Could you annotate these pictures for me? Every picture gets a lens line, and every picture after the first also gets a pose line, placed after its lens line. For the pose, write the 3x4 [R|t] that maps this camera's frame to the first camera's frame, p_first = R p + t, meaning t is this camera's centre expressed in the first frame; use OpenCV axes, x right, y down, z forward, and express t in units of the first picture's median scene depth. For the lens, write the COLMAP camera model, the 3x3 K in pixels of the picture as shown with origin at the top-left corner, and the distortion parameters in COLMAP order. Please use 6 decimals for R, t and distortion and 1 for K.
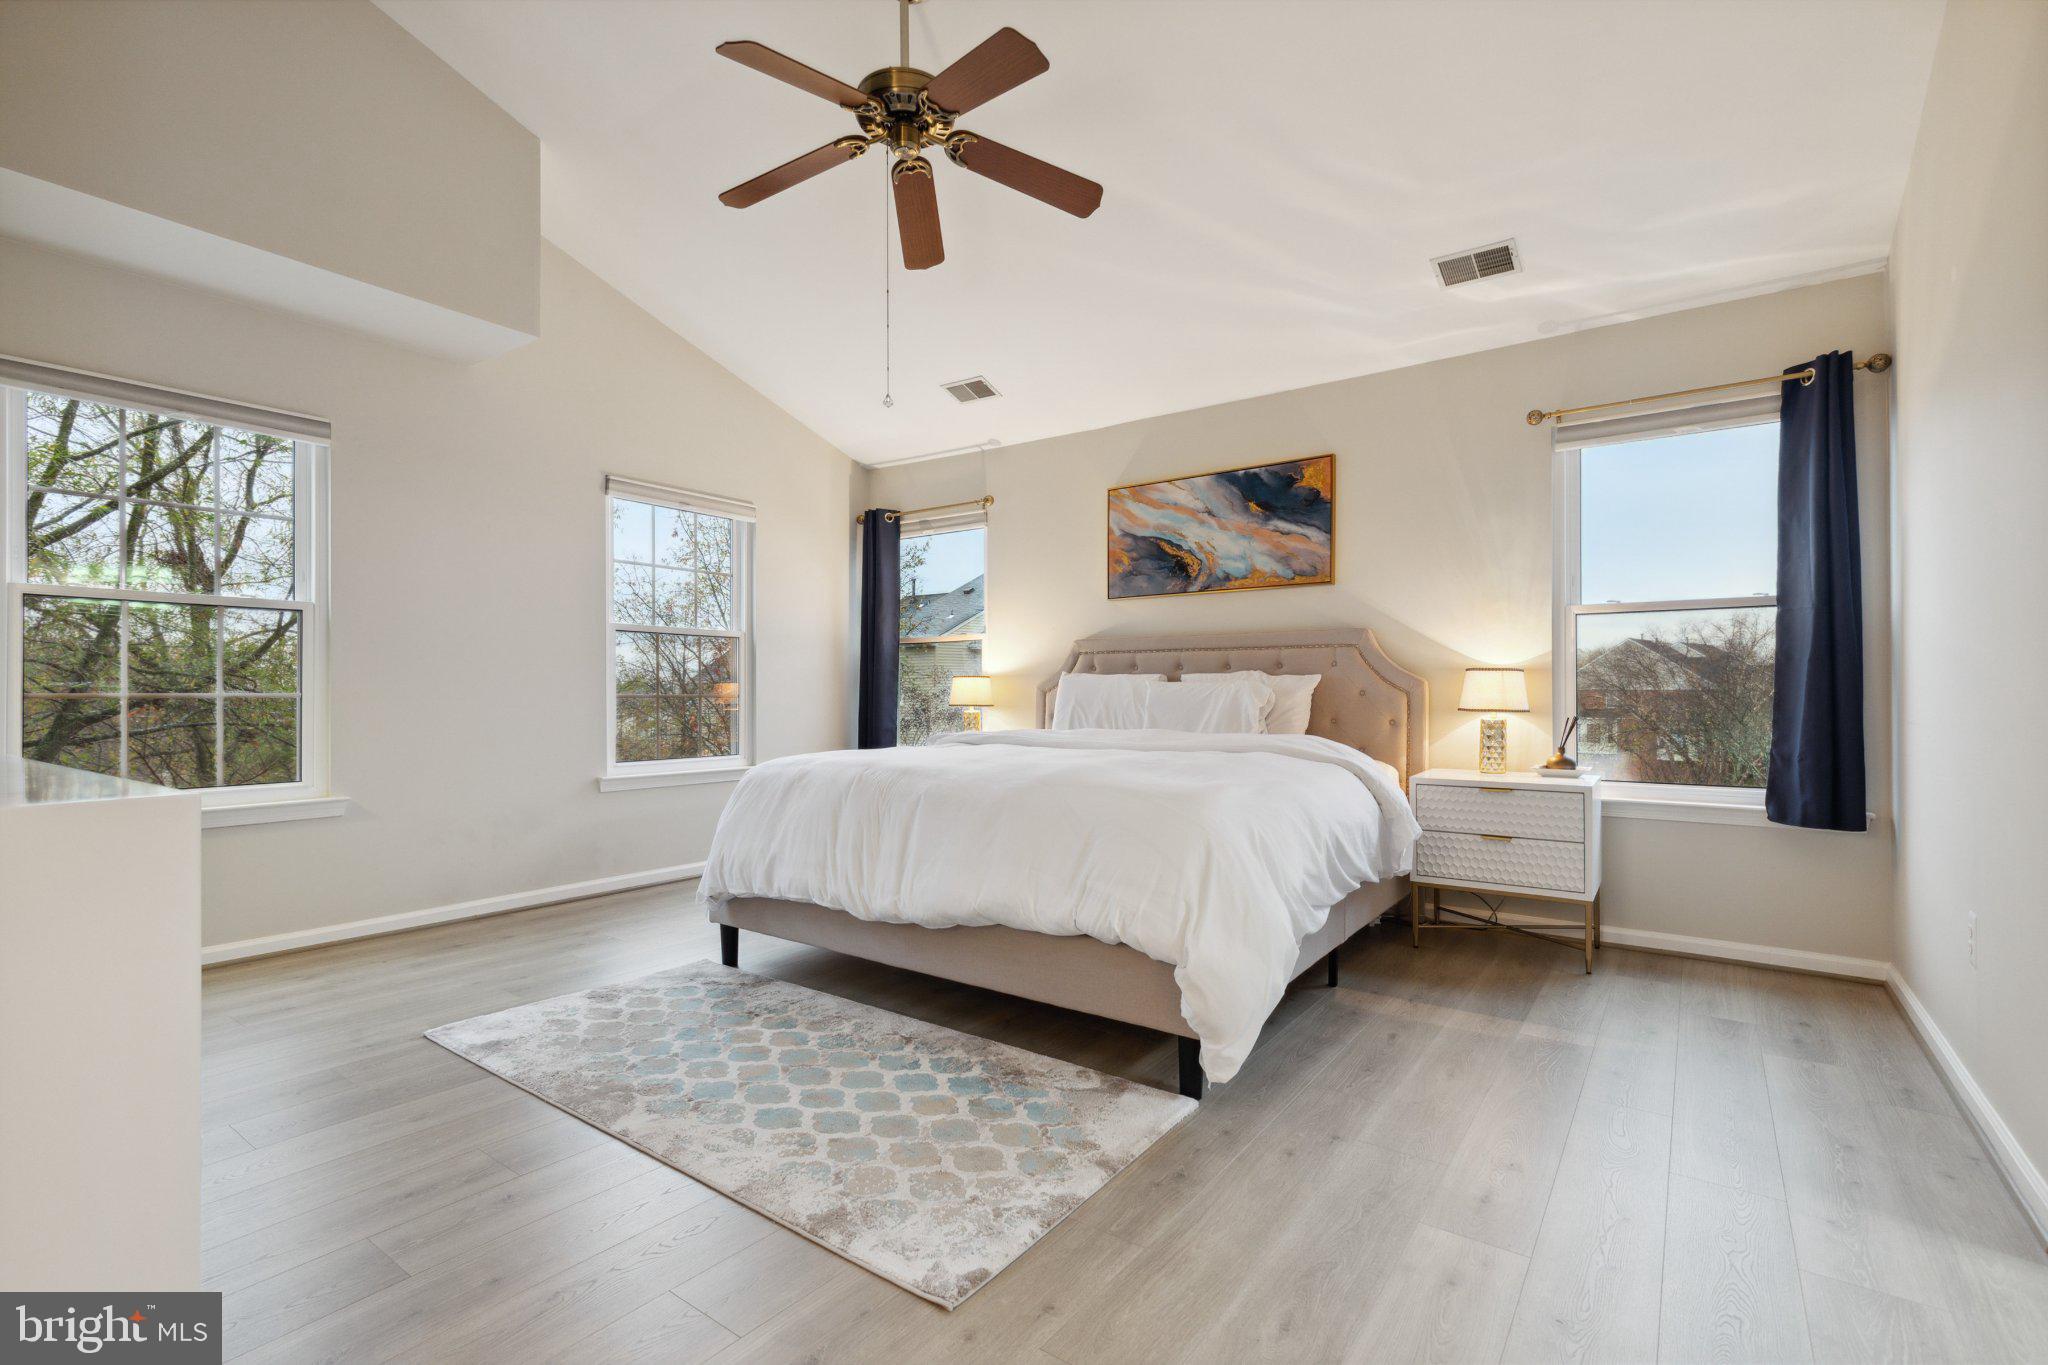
lens RADIAL K [[934.1, 0, 1039.8], [0, 934.1, 690.0], [0, 0, 1]] dist [0.000756, 0.001572]
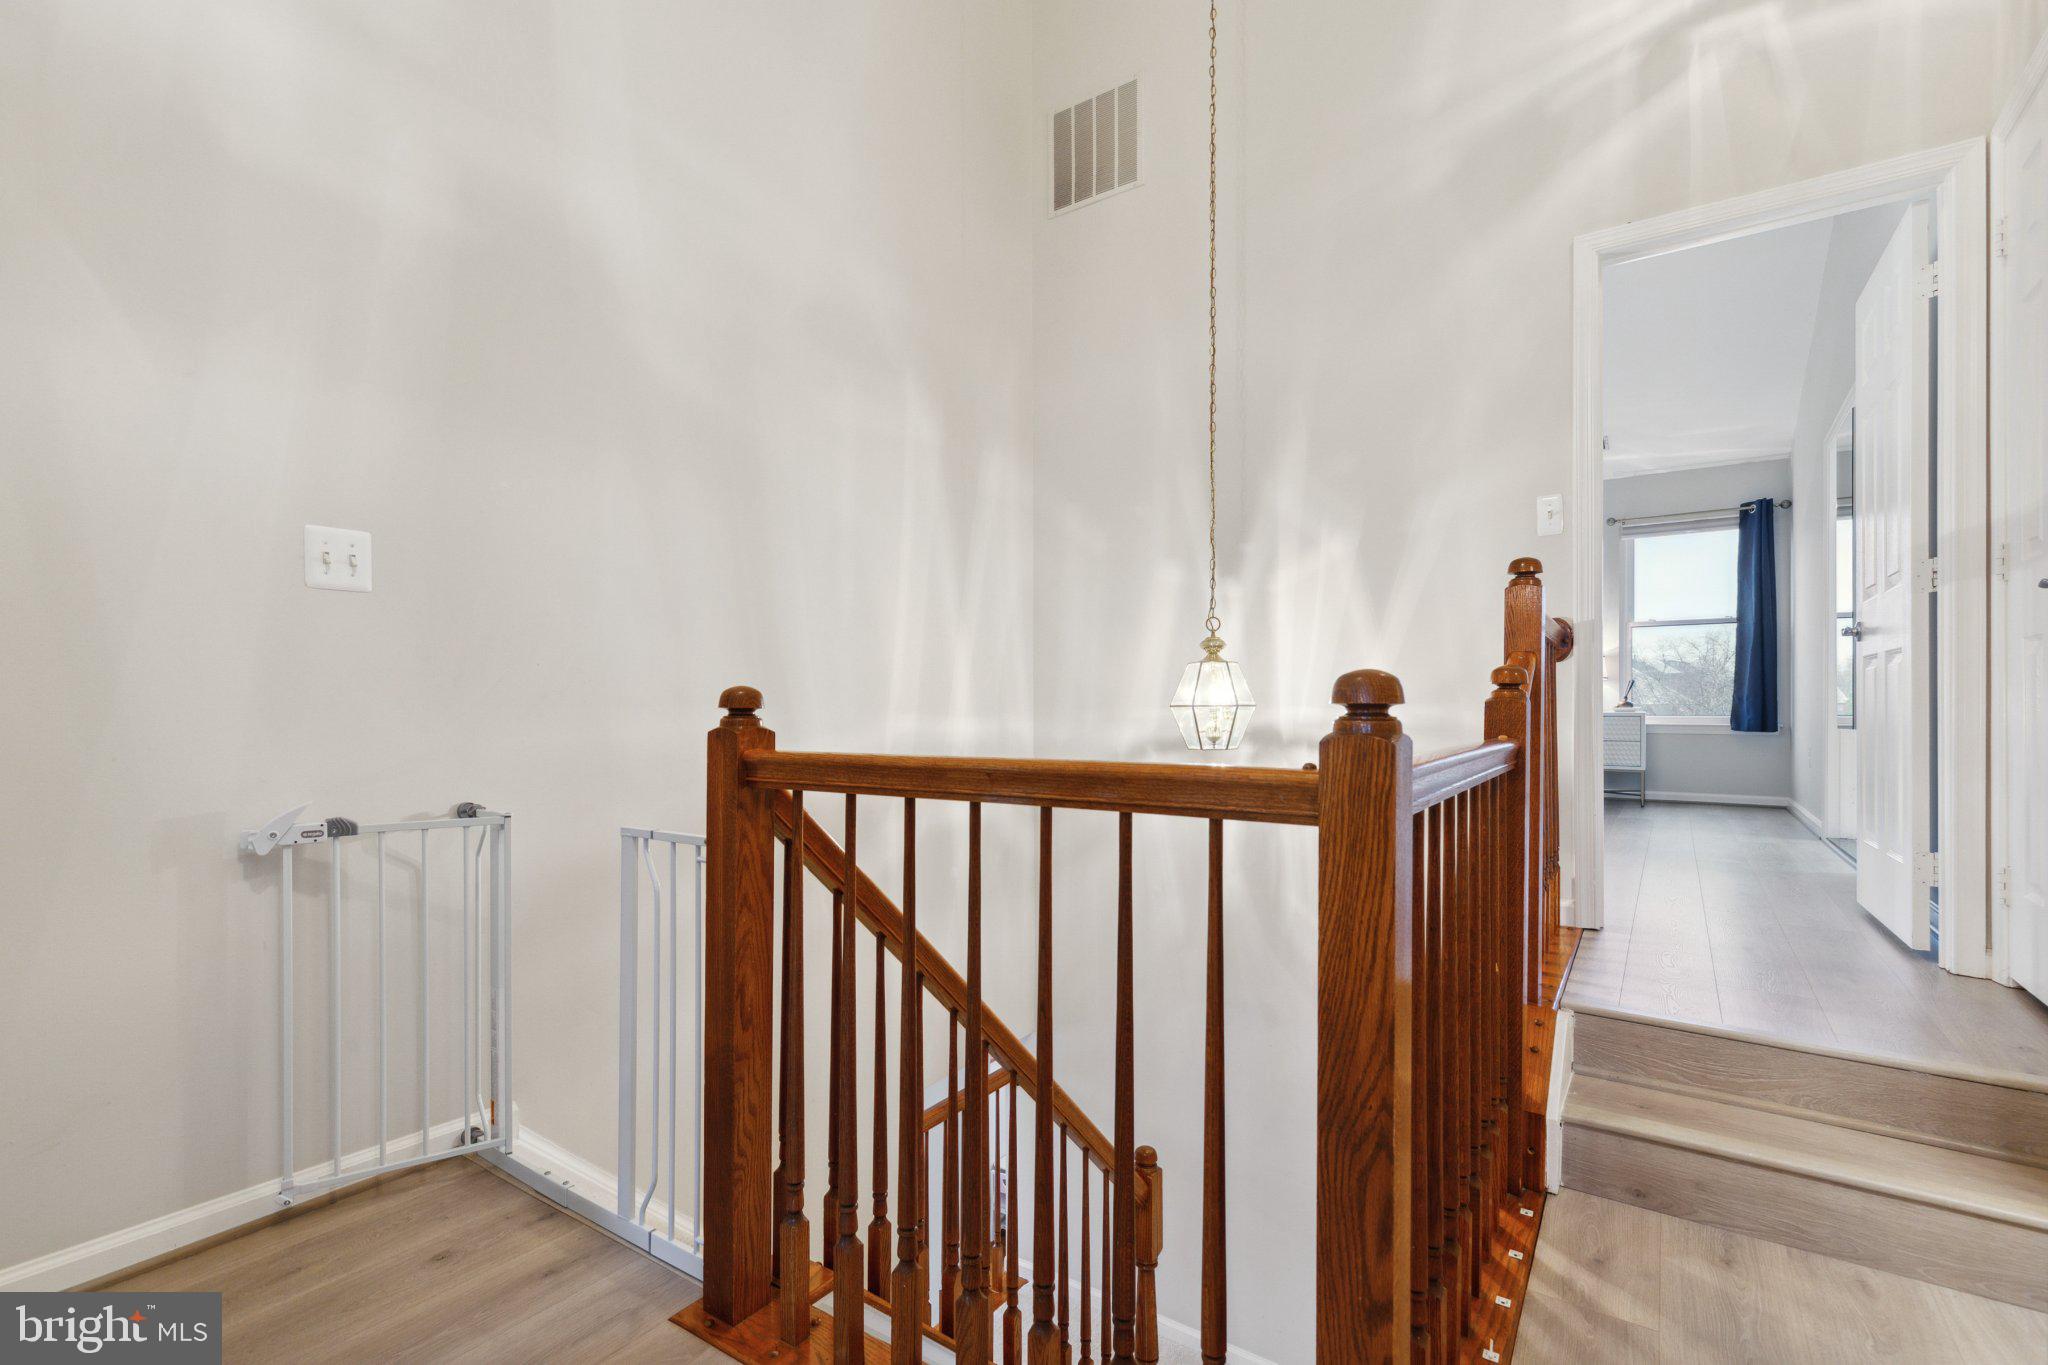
lens RADIAL K [[934.1, 0, 1040.6], [0, 934.1, 713.9], [0, 0, 1]] dist [0.000756, 0.001572]
pose [[0.999795, 0.002169, 0.020126, -0.670916], [-0.002308, 0.999974, 0.006876, 0.086998], [-0.020110, -0.006921, 0.999774, -0.881024]]
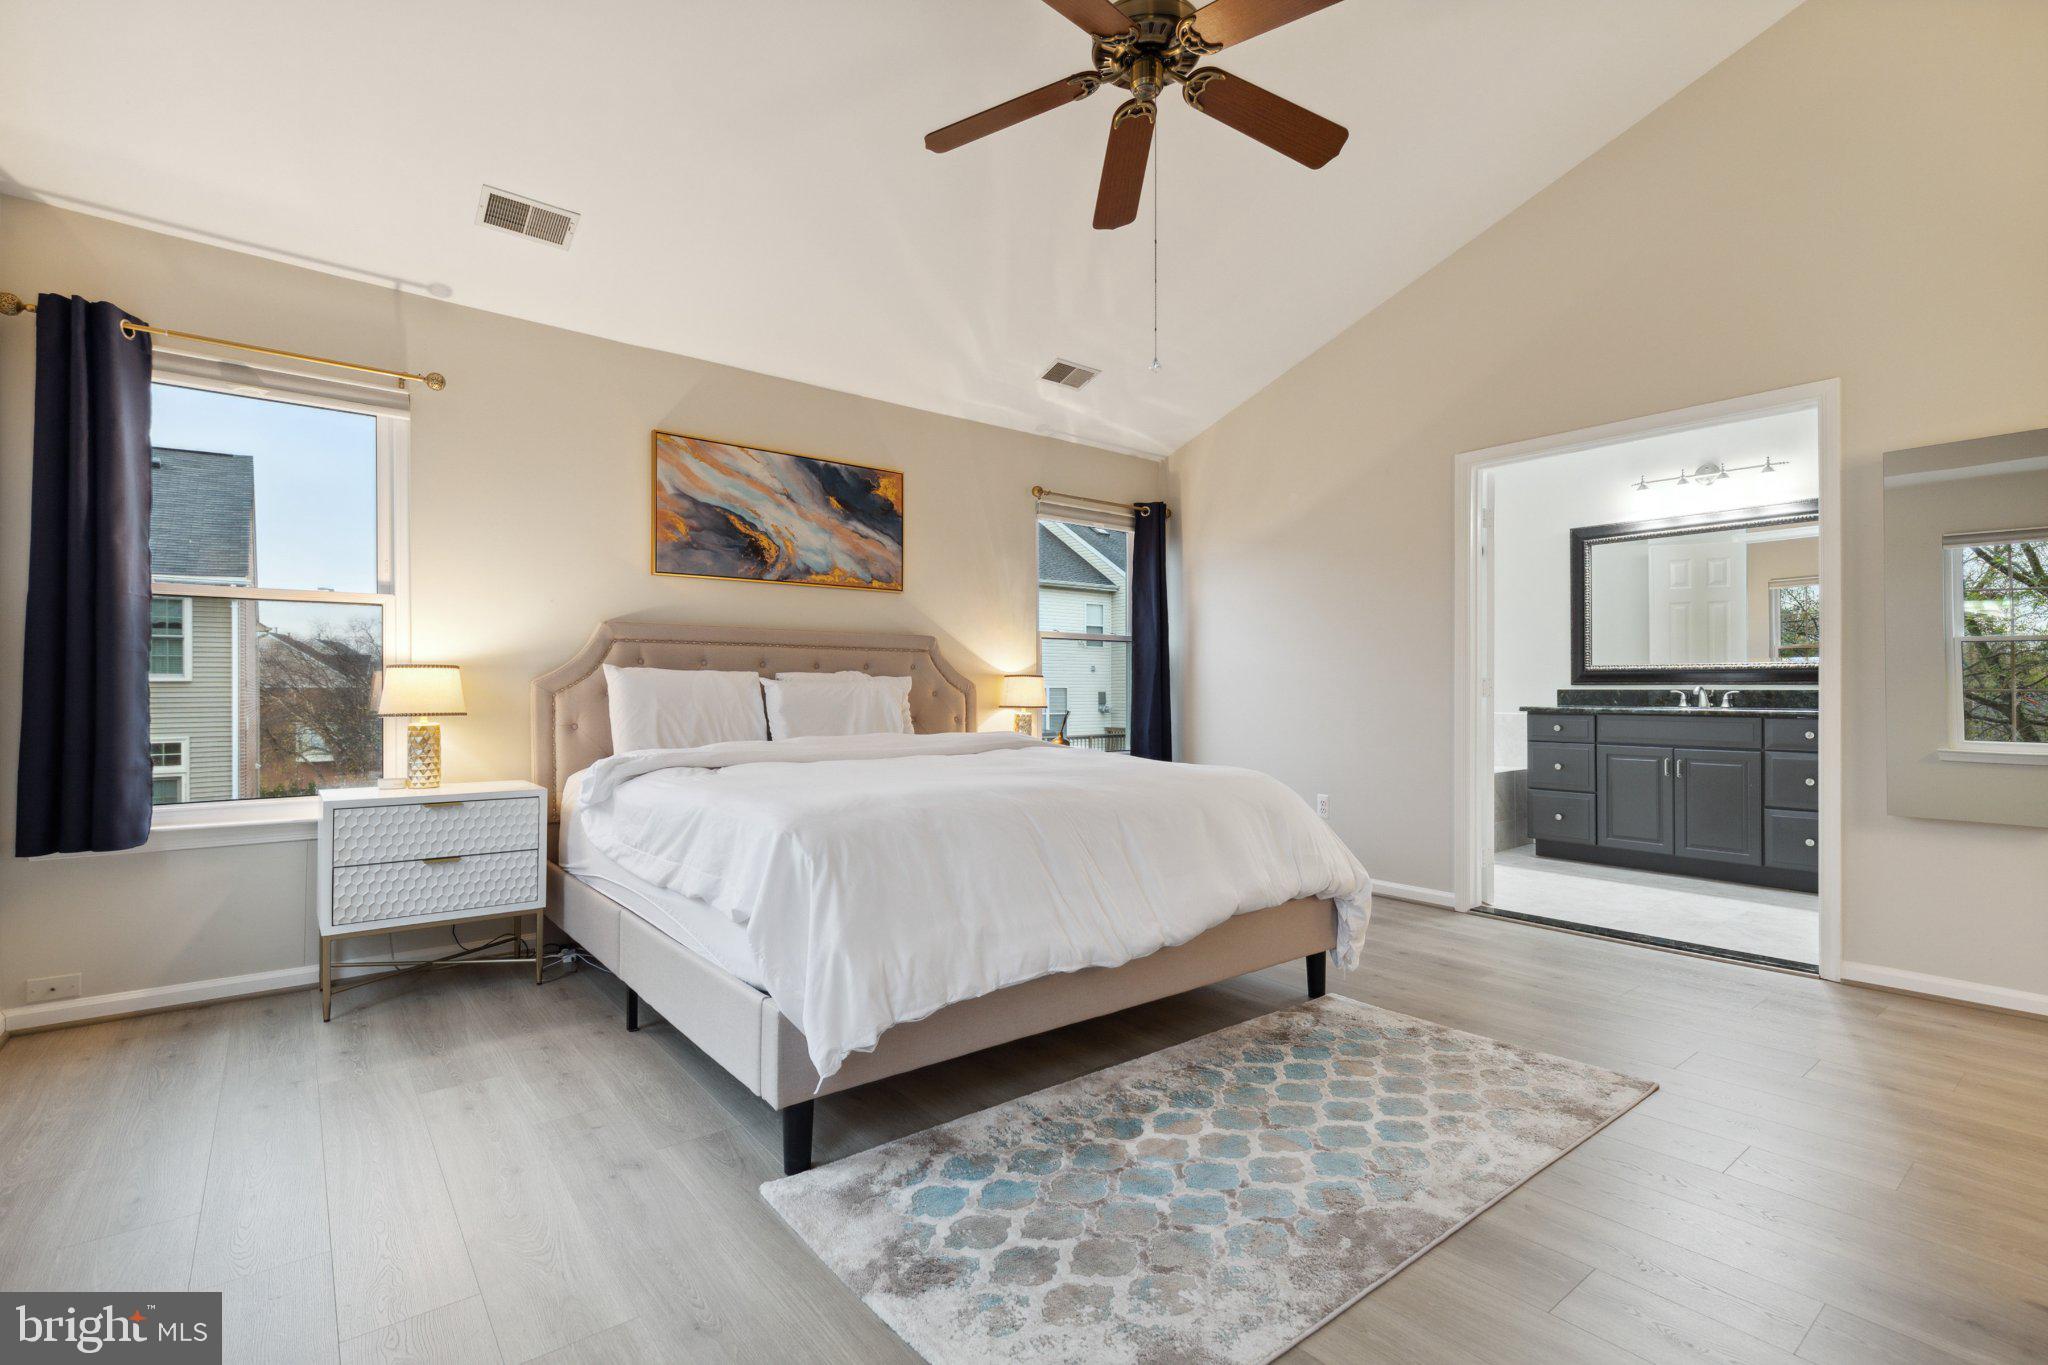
lens RADIAL K [[934.1, 0, 1019.7], [0, 934.1, 686.4], [0, 0, 1]] dist [0.000756, 0.001572]
pose [[0.267726, 0.008672, 0.963456, -0.799991], [-0.005541, 0.999957, -0.007461, 0.002162], [-0.963479, -0.003340, 0.267763, 0.675824]]
